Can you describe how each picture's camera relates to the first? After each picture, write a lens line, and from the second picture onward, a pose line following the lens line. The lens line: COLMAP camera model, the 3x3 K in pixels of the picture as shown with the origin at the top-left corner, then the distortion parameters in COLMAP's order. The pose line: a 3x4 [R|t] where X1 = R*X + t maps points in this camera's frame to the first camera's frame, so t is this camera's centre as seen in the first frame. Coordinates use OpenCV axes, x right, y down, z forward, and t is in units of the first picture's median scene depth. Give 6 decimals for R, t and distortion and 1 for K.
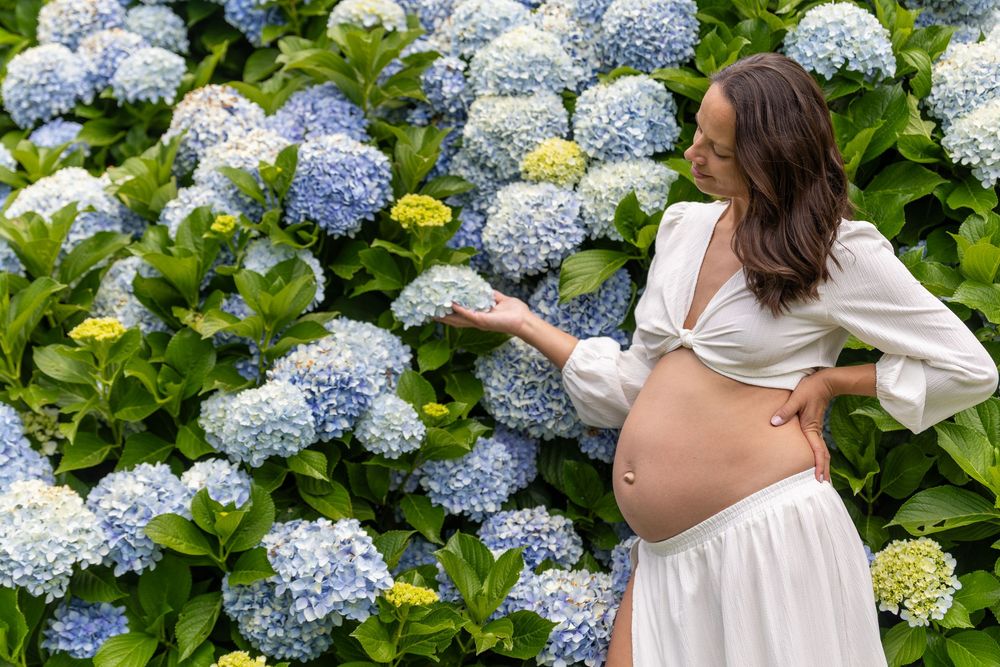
lens RADIAL K [[1986.0, 0, 499.4], [0, 1986.0, 332.5], [0, 0, 1]] dist [-0.103225, 0.000000]
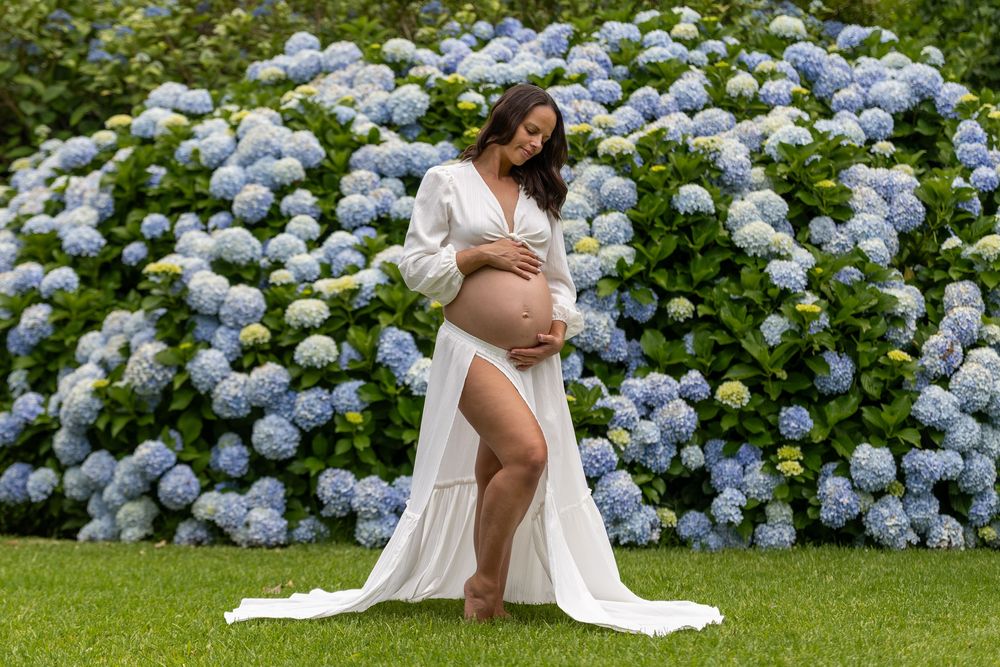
lens RADIAL K [[1986.0, 0, 500.2], [0, 1986.0, 333.9], [0, 0, 1]] dist [-0.103225, 0.000000]
pose [[0.962301, -0.005454, 0.271932, -0.783408], [0.020224, 0.998466, -0.051544, 0.158299], [-0.271233, 0.055100, 0.960935, -1.430619]]
